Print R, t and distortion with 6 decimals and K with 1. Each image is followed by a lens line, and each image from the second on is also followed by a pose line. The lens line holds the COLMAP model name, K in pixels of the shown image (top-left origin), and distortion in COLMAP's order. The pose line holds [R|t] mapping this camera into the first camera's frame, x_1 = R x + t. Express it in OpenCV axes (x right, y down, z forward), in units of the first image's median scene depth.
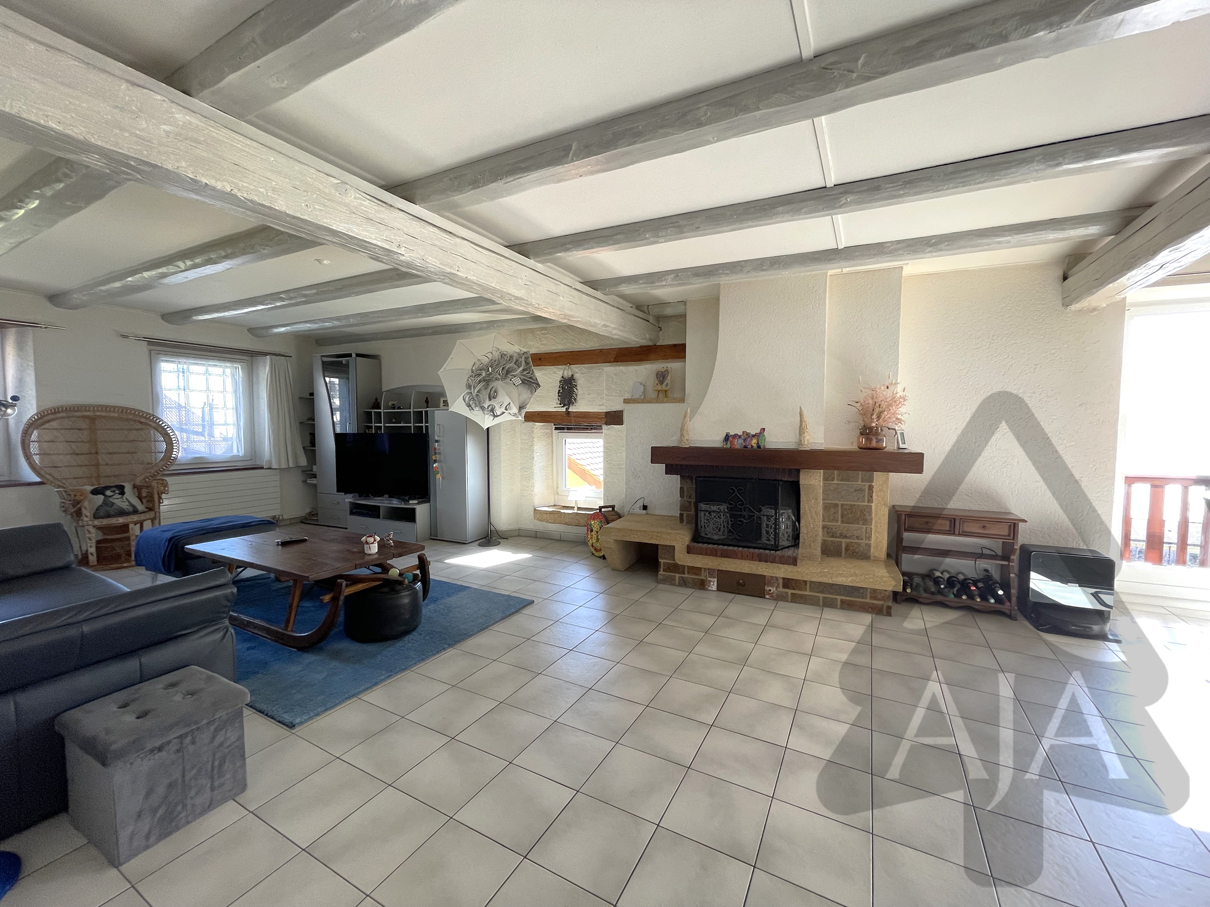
lens RADIAL K [[487.4, 0, 605.0], [0, 487.4, 453.5], [0, 0, 1]] dist [0.002958, 0.000329]
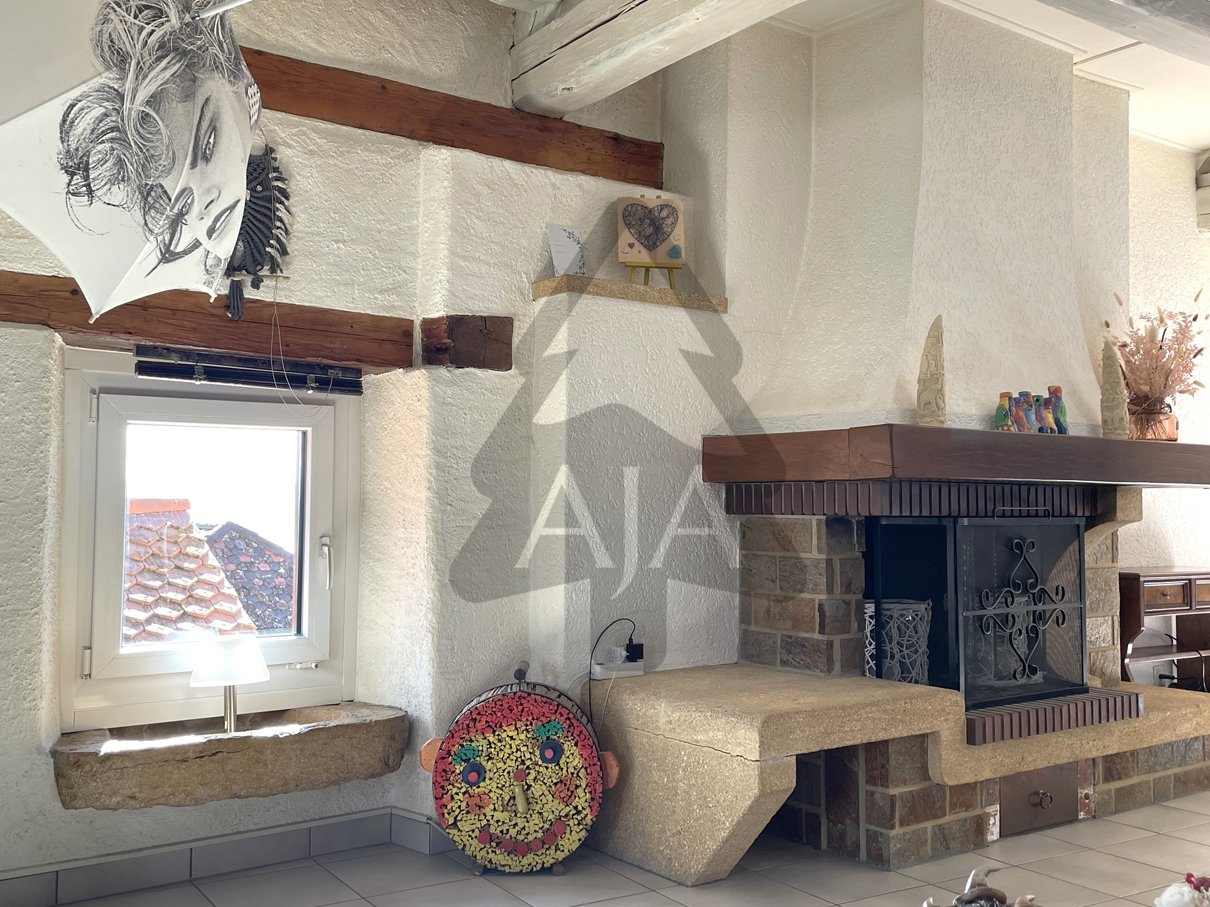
lens RADIAL K [[1233.5, 0, 629.4], [0, 1233.5, 448.8], [0, 0, 1]] dist [0.207202, -0.447279]
pose [[0.476886, 0.038422, 0.878125, -0.589146], [0.050493, 0.996197, -0.071010, 0.042898], [-0.877514, 0.078203, 0.473132, 0.648533]]
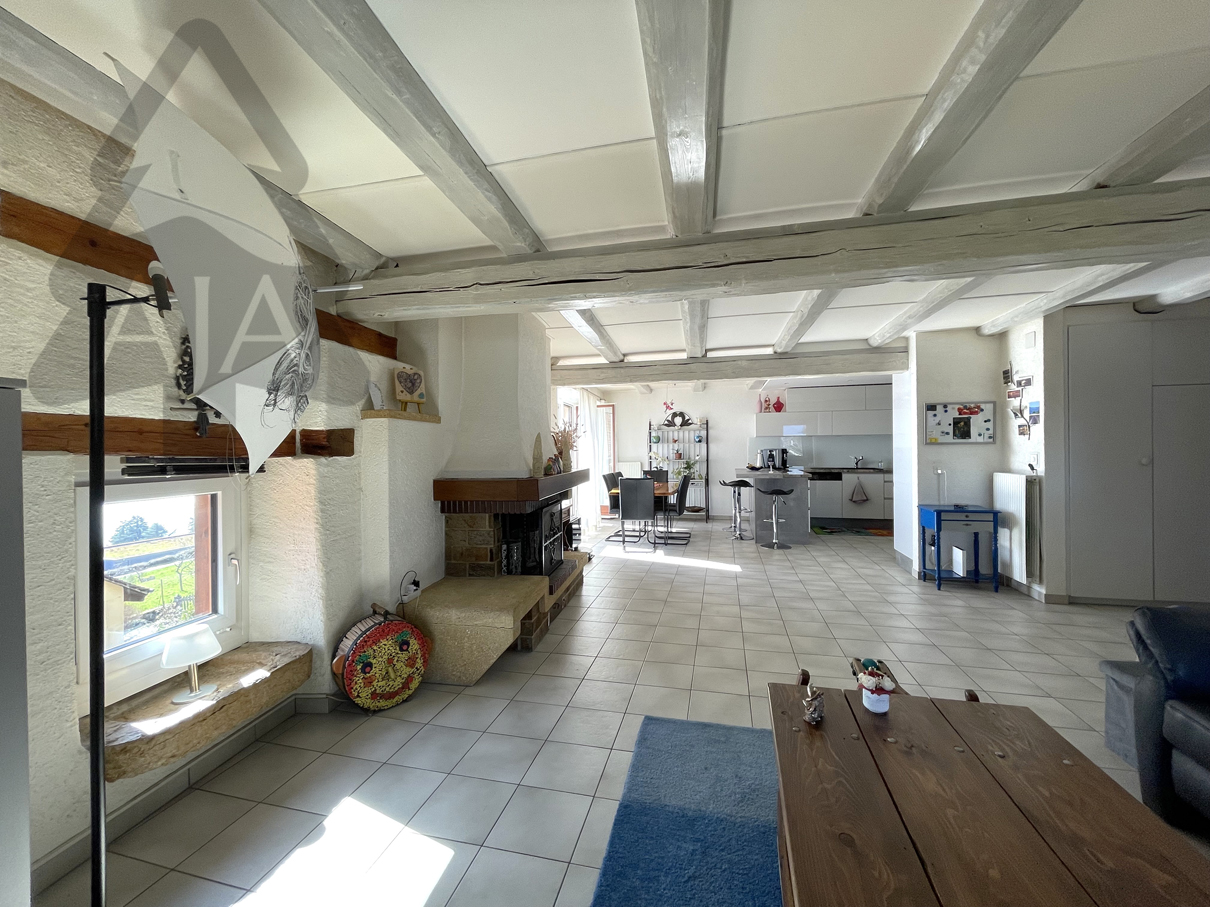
lens RADIAL K [[487.4, 0, 605.0], [0, 487.4, 453.5], [0, 0, 1]] dist [0.002958, 0.000329]
pose [[-0.256936, -0.008502, 0.966391, -0.598741], [0.067703, 0.997346, 0.026775, -0.060031], [-0.964054, 0.072307, -0.255678, 0.925893]]
